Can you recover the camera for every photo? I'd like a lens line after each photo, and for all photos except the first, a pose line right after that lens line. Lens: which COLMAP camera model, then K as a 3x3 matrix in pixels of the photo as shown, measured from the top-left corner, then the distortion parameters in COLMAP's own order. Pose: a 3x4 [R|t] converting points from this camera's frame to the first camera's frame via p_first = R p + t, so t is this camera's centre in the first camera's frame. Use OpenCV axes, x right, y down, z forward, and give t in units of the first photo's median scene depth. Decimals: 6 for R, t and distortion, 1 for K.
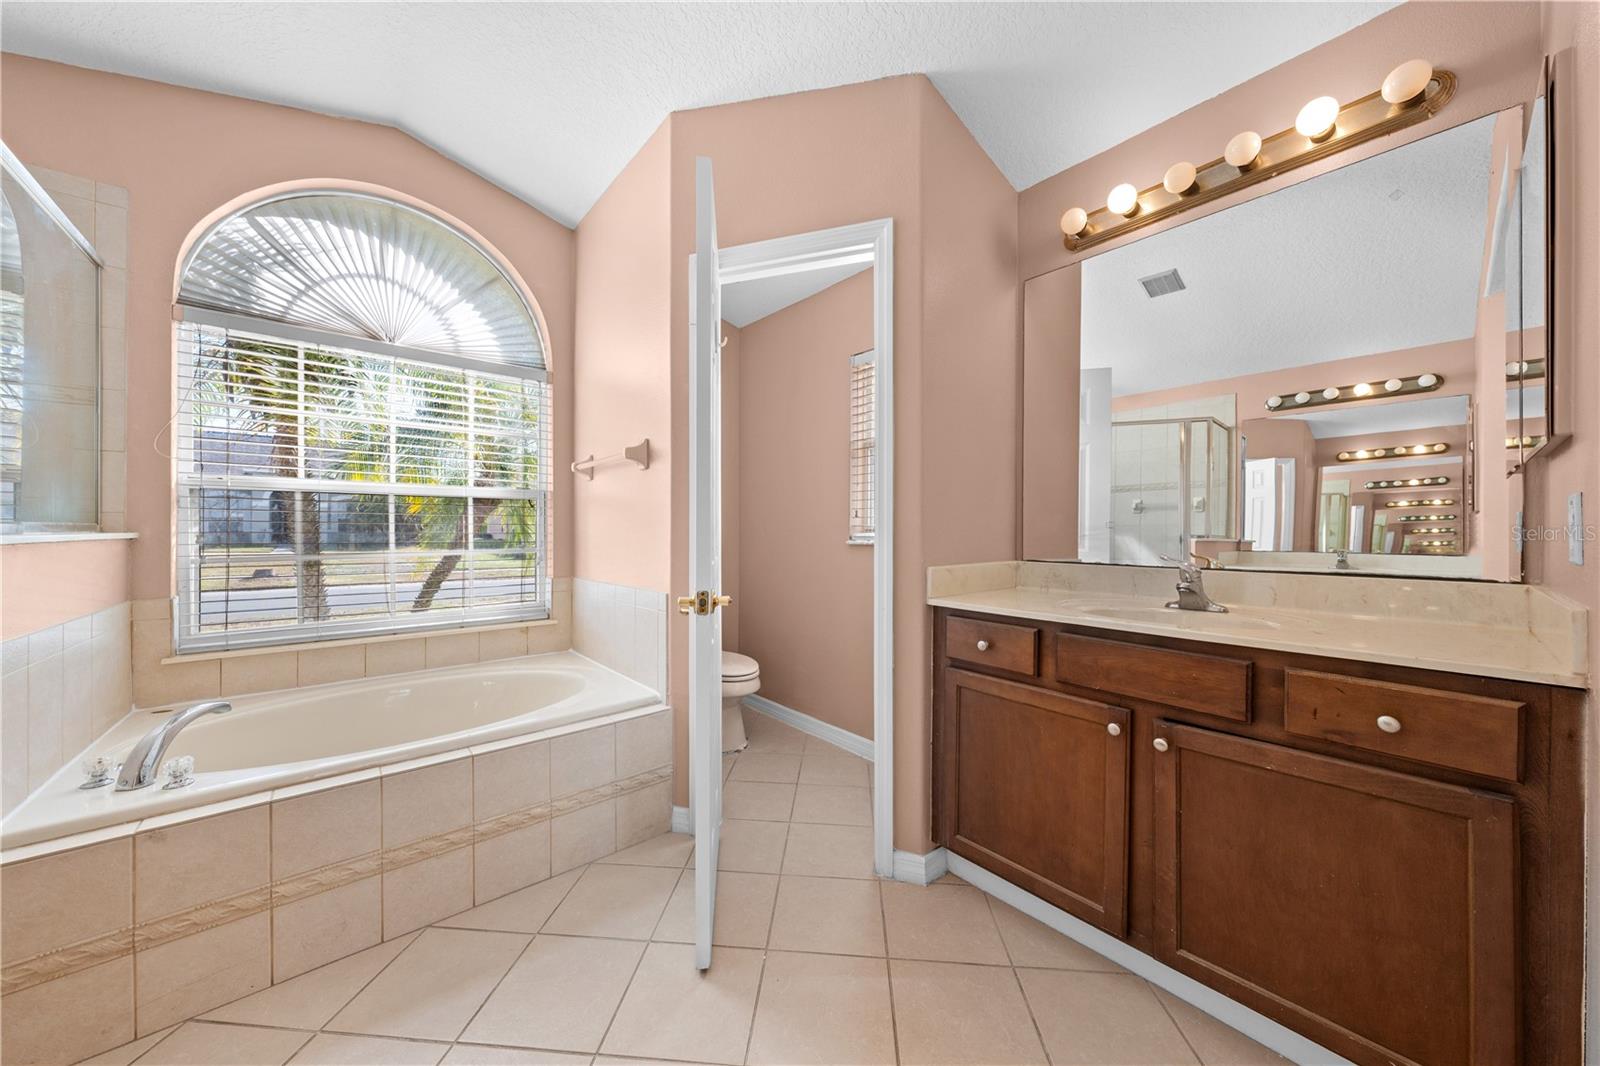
lens RADIAL K [[546.1, 0, 798.9], [0, 546.1, 528.3], [0, 0, 1]] dist [-0.001701, -0.000003]
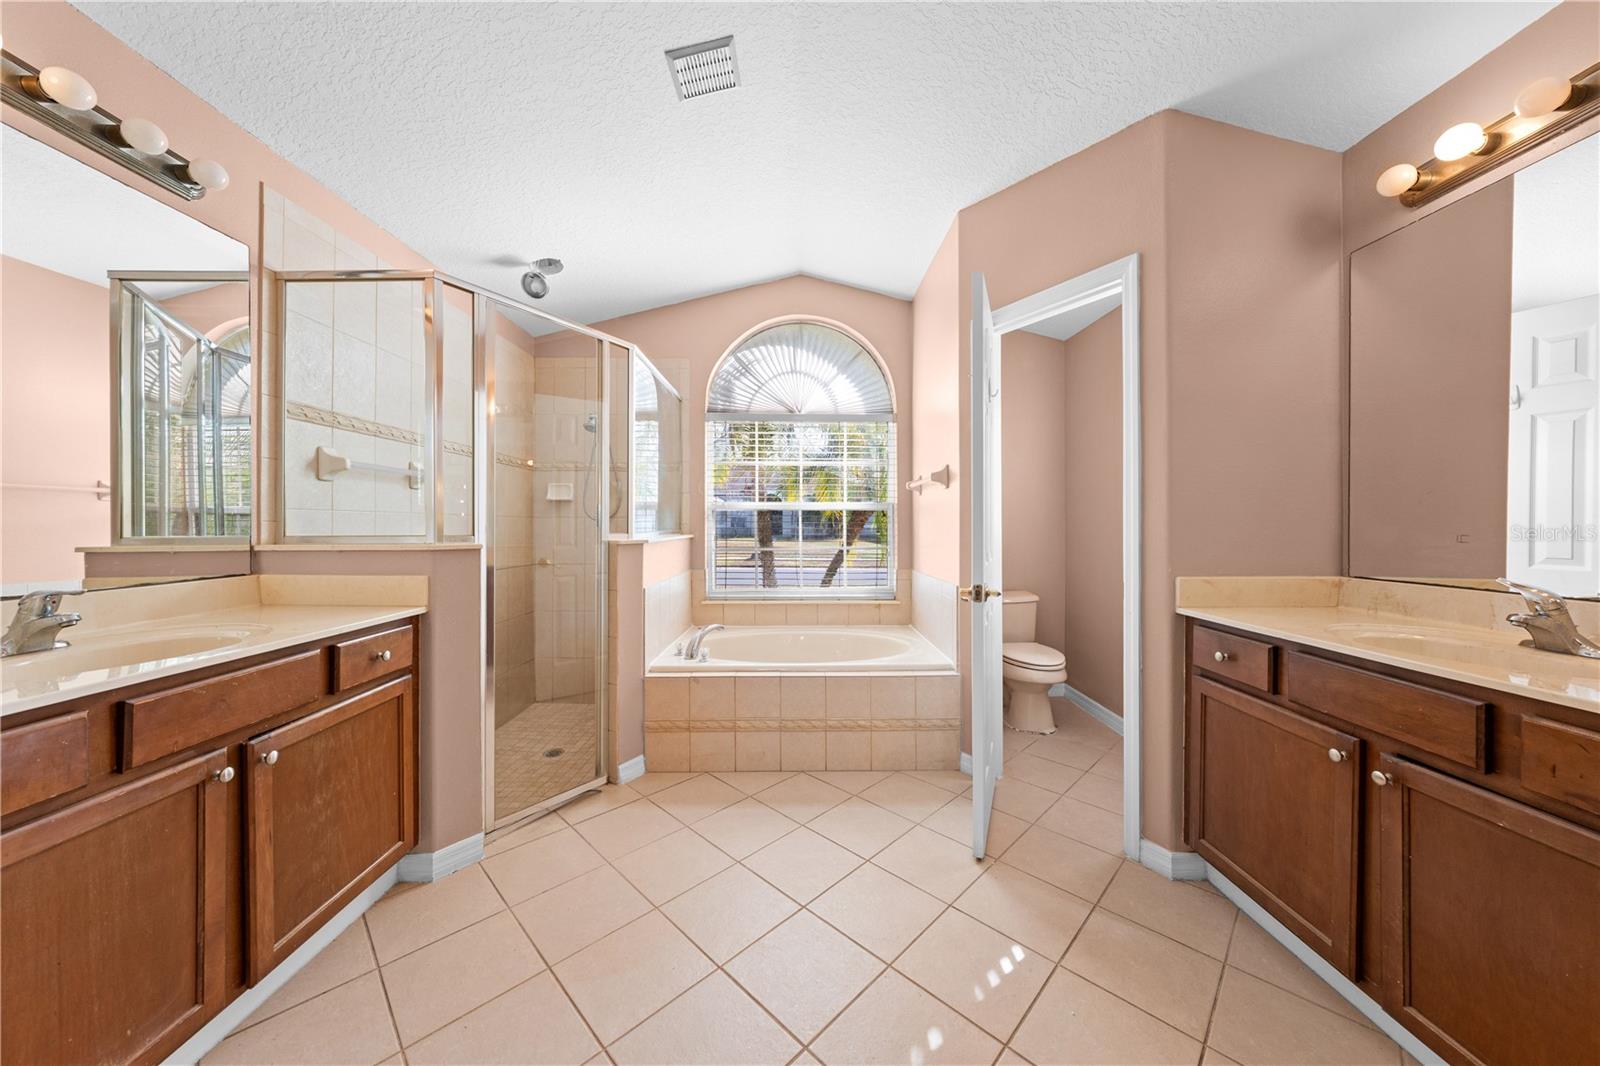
lens RADIAL K [[541.6, 0, 803.1], [0, 541.6, 522.5], [0, 0, 1]] dist [-0.000216, 0.000111]
pose [[0.768093, -0.003547, -0.640328, 0.326306], [0.002846, 0.999994, -0.002126, -0.030639], [0.640332, -0.000189, 0.768098, -0.234733]]
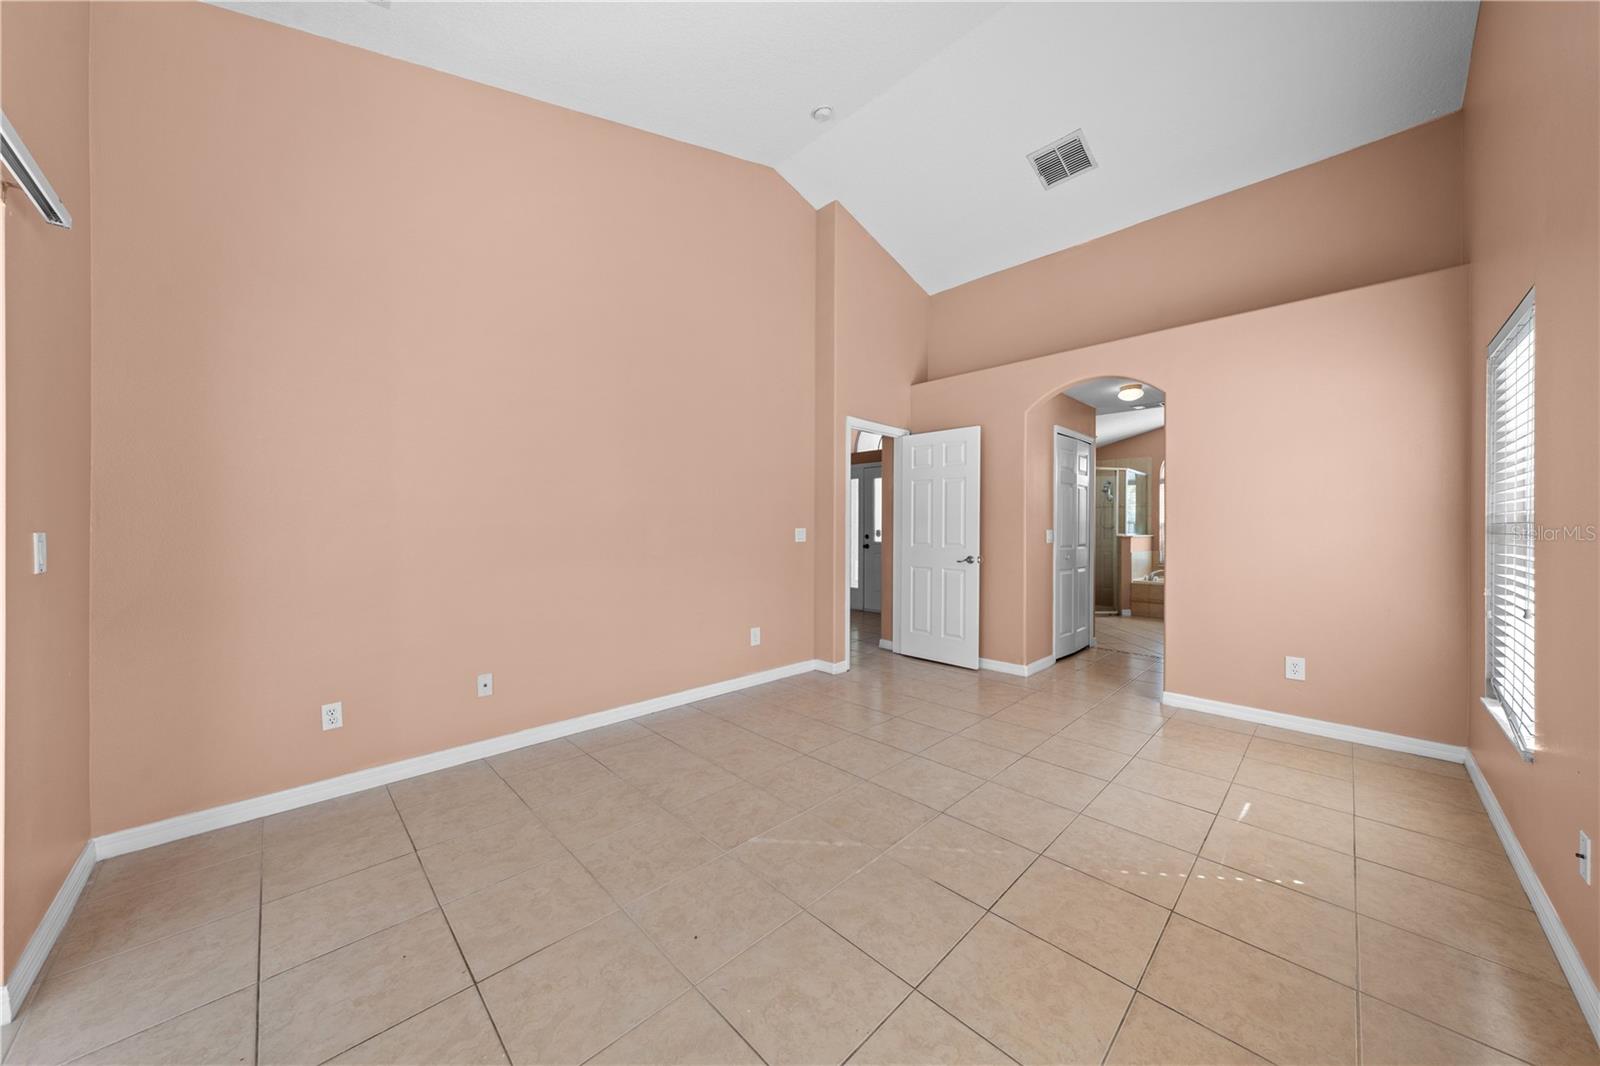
lens RADIAL K [[541.6, 0, 803.1], [0, 541.6, 522.5], [0, 0, 1]] dist [-0.000216, 0.000111]
pose [[0.071509, -0.005969, -0.997422, 2.989156], [-0.002314, 0.999978, -0.006150, -0.060234], [0.997437, 0.002748, 0.071494, -2.166486]]
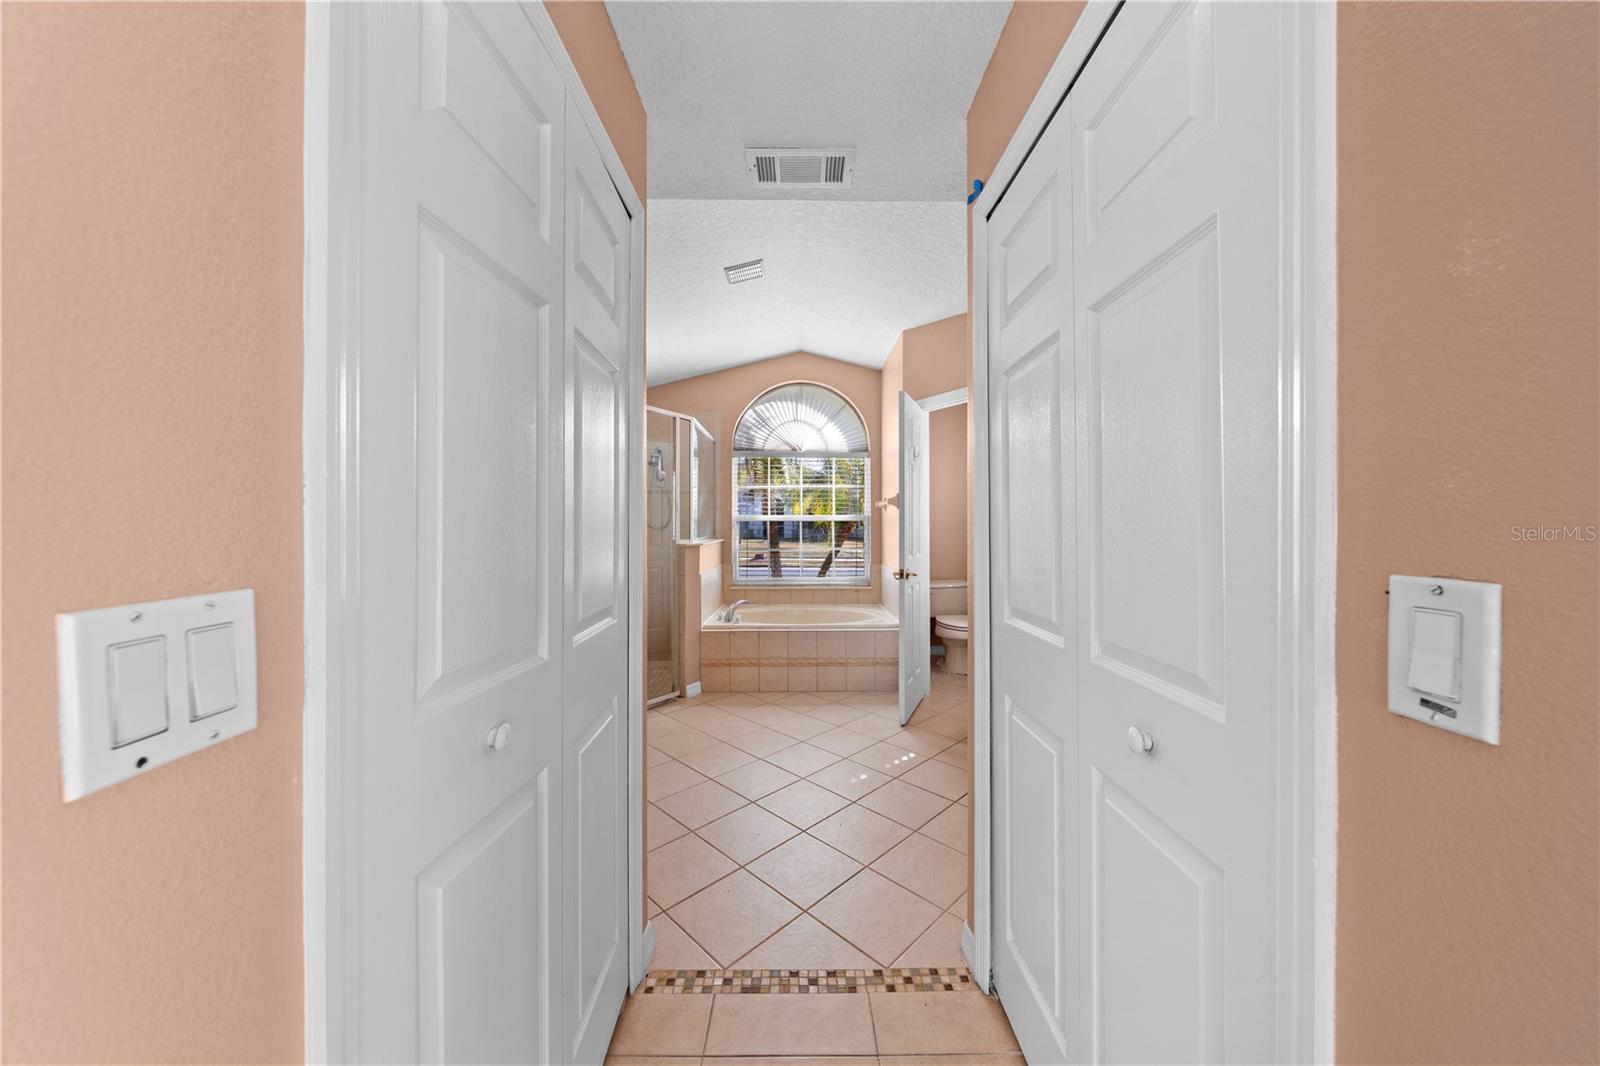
lens RADIAL K [[541.6, 0, 803.1], [0, 541.6, 522.5], [0, 0, 1]] dist [-0.000216, 0.000111]
pose [[0.767089, -0.005730, -0.641515, 0.825759], [0.003824, 0.999983, -0.004358, -0.062779], [0.641529, 0.000890, 0.767098, -0.824470]]
